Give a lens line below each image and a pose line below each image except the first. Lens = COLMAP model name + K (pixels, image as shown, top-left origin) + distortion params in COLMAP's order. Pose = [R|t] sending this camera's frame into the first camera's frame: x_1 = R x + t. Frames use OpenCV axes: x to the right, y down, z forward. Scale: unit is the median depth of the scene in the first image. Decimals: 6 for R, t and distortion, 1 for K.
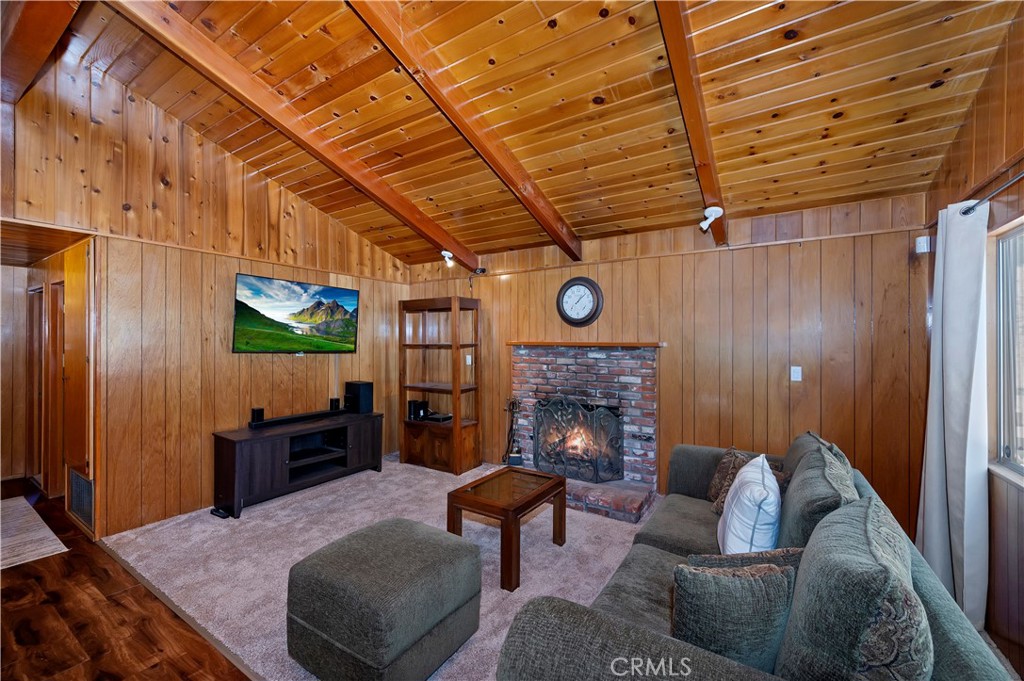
lens RADIAL K [[406.7, 0, 506.3], [0, 406.7, 343.8], [0, 0, 1]] dist [-0.000388, -0.000064]
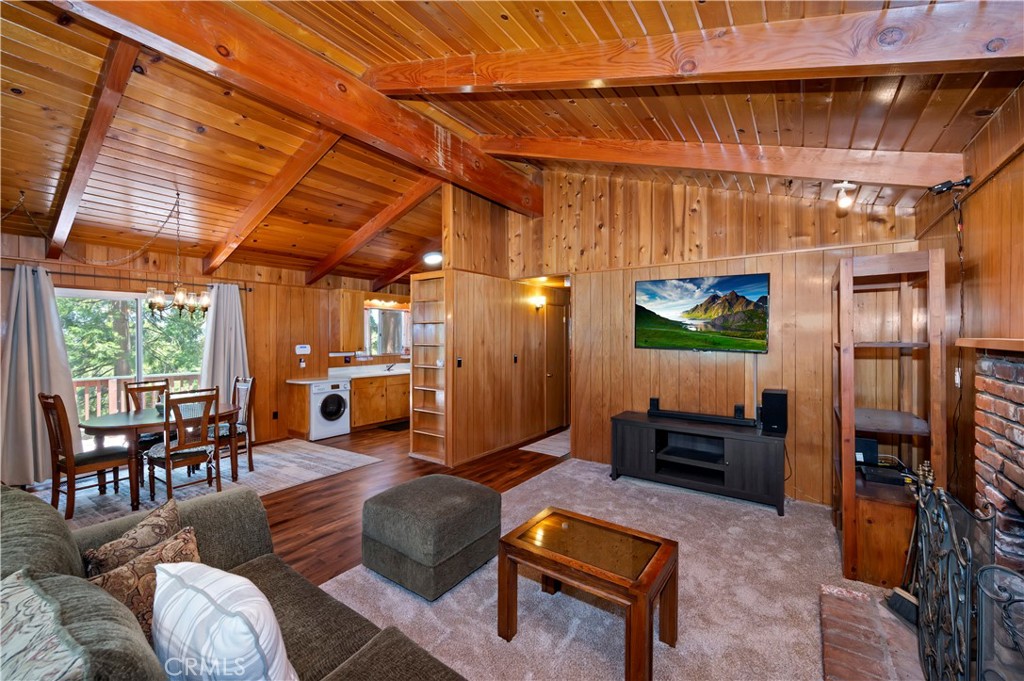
lens RADIAL K [[406.7, 0, 515.1], [0, 406.7, 340.1], [0, 0, 1]] dist [-0.000388, -0.000064]
pose [[-0.048066, 0.000059, -0.998844, 0.499754], [0.006495, 0.999979, -0.000254, -0.004879], [0.998823, -0.006499, -0.048065, 0.620706]]
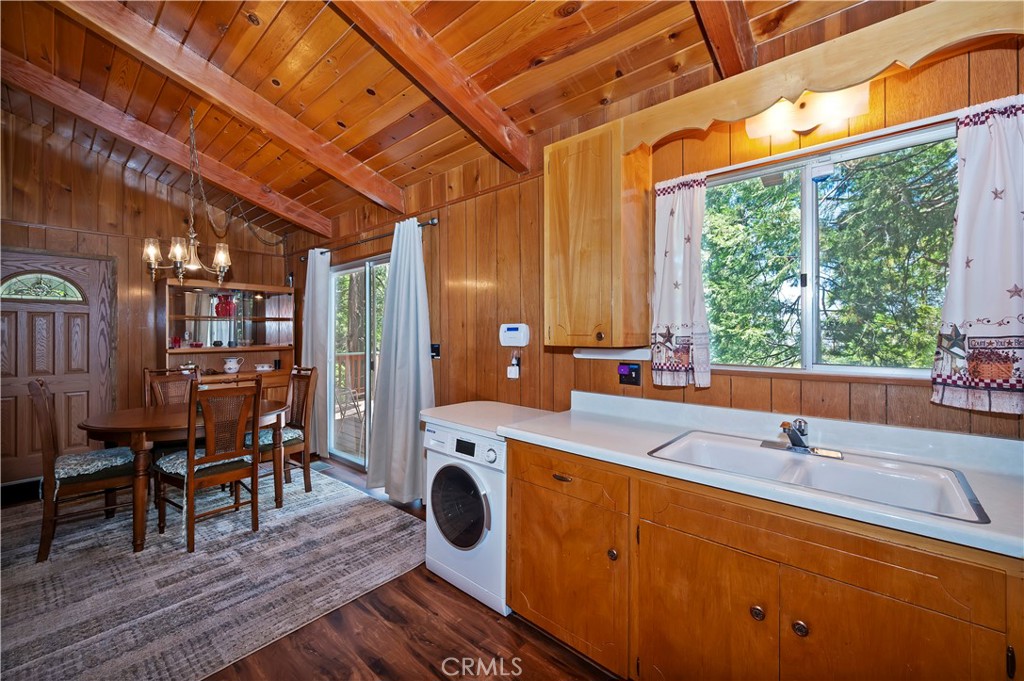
lens RADIAL K [[406.7, 0, 511.0], [0, 406.7, 332.8], [0, 0, 1]] dist [-0.000388, -0.000064]
pose [[-0.987219, -0.004231, 0.159316, -1.086453], [-0.004218, 0.999991, 0.000416, 0.021146], [-0.159316, -0.000261, -0.987228, 0.371609]]
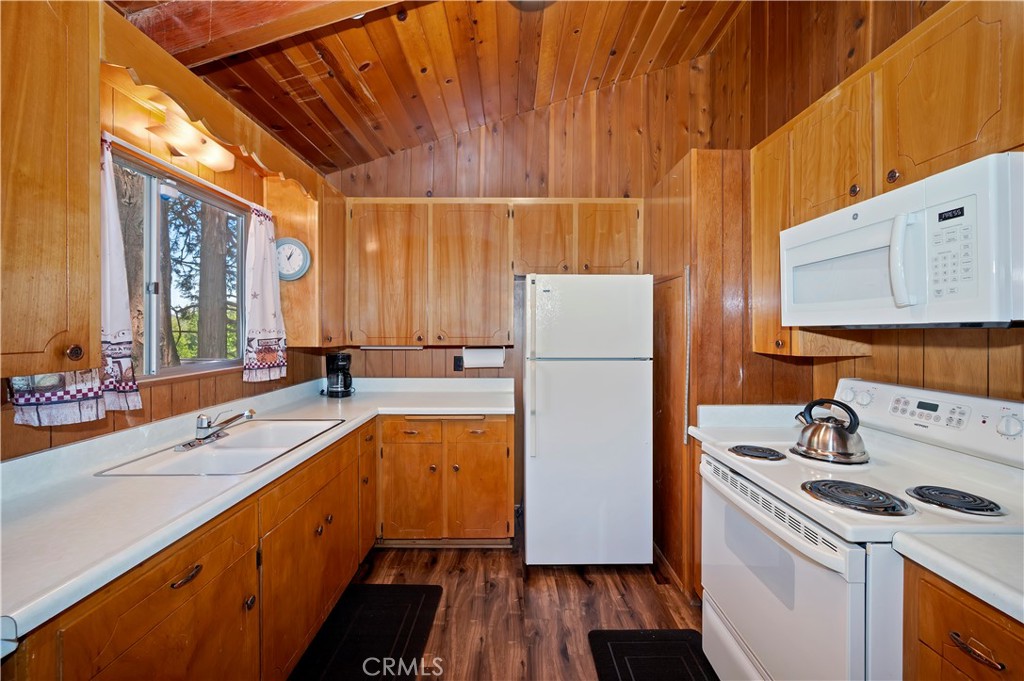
lens RADIAL K [[406.7, 0, 516.3], [0, 406.7, 331.8], [0, 0, 1]] dist [-0.000388, -0.000064]
pose [[0.541904, 0.000254, -0.840440, -0.755547], [0.007069, 0.999963, 0.004860, 0.013088], [0.840410, -0.008575, 0.541883, 0.009899]]
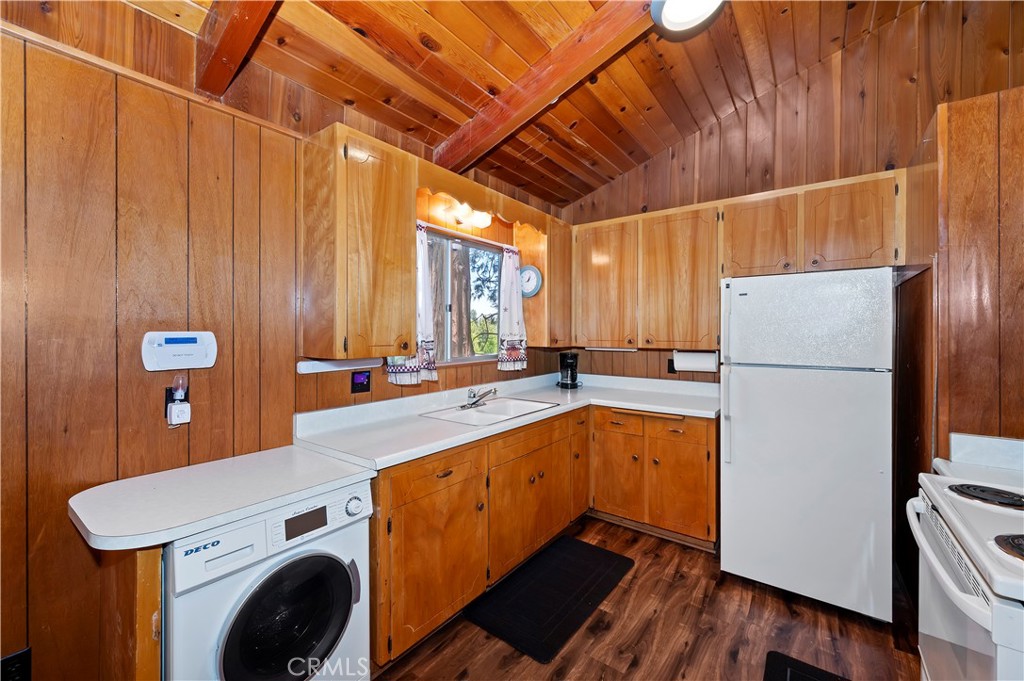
lens RADIAL K [[406.7, 0, 515.3], [0, 406.7, 333.4], [0, 0, 1]] dist [-0.000388, -0.000064]
pose [[-0.071468, -0.002812, -0.997439, -0.641494], [0.004532, 0.999985, -0.003144, 0.012292], [0.997433, -0.004745, -0.071454, 0.081528]]
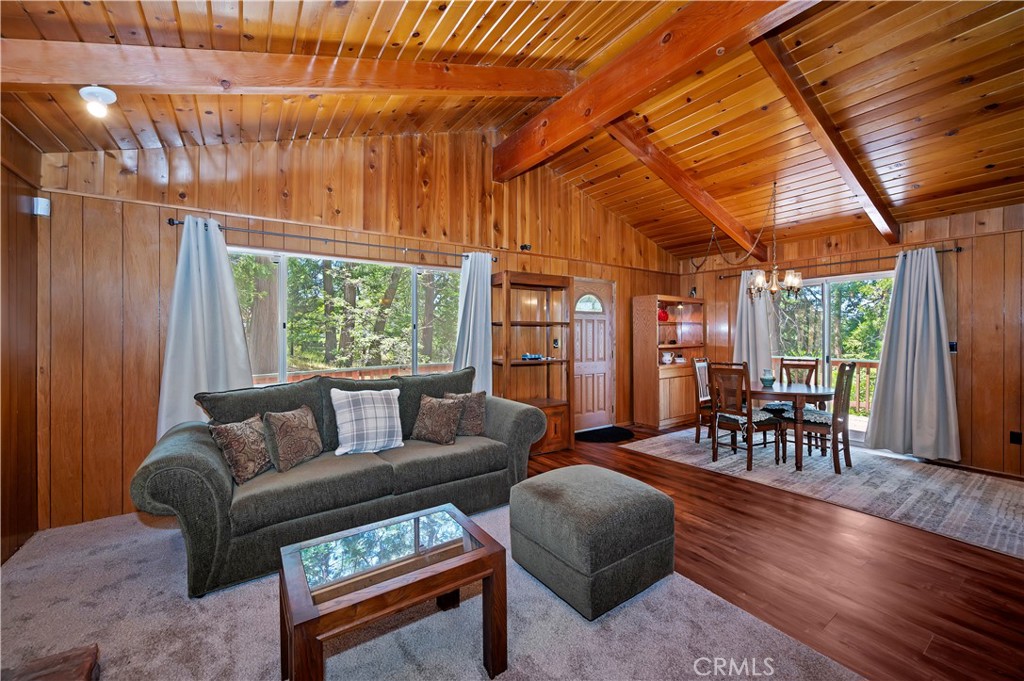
lens RADIAL K [[406.7, 0, 517.2], [0, 406.7, 334.0], [0, 0, 1]] dist [-0.000388, -0.000064]
pose [[-0.918148, -0.005080, 0.396204, -0.241631], [-0.006378, 0.999978, -0.001961, 0.032345], [-0.396186, -0.004327, -0.918160, 0.987034]]
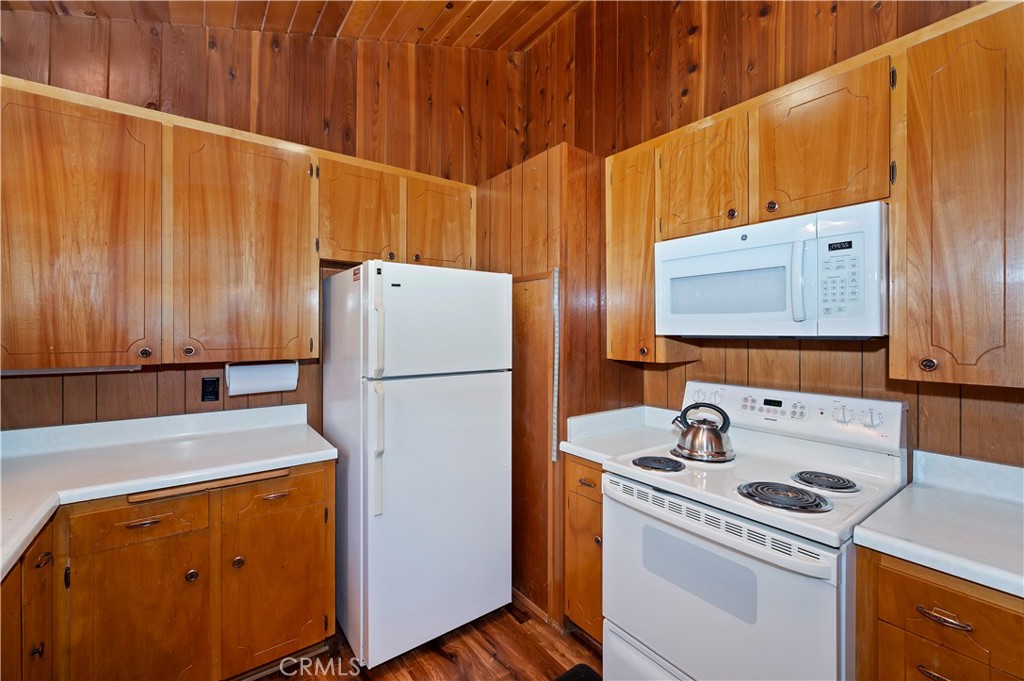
lens RADIAL K [[426.6, 0, 509.2], [0, 426.6, 332.2], [0, 0, 1]] dist [0.000189, -0.000525]
pose [[0.931867, 0.000557, -0.362799, -0.936864], [0.003276, 0.999945, 0.009951, 0.003532], [0.362785, -0.010461, 0.931814, -0.011961]]
